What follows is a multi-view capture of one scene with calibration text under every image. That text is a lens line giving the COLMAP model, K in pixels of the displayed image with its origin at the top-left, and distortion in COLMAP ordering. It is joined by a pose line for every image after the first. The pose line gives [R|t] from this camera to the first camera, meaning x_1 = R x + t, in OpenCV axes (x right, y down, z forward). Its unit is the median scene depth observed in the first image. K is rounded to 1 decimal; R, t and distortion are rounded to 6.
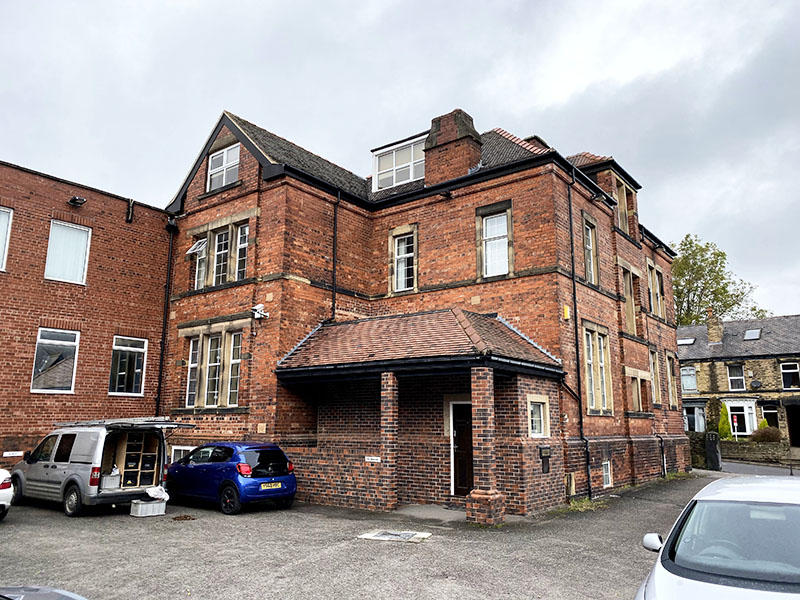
lens RADIAL K [[608.2, 0, 399.5], [0, 608.2, 299.1], [0, 0, 1]] dist [0.014927, -0.003264]
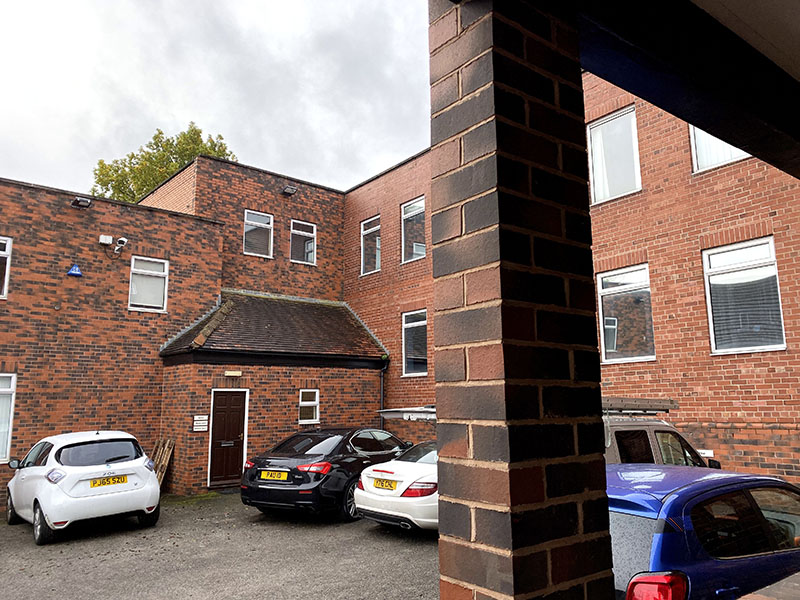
lens RADIAL K [[608.2, 0, 398.2], [0, 608.2, 297.9], [0, 0, 1]] dist [0.014927, -0.003264]
pose [[-0.249964, -0.163591, -0.954335, 0.072776], [0.208833, 0.953318, -0.218115, 0.163250], [0.945466, -0.253818, -0.204132, 0.827591]]
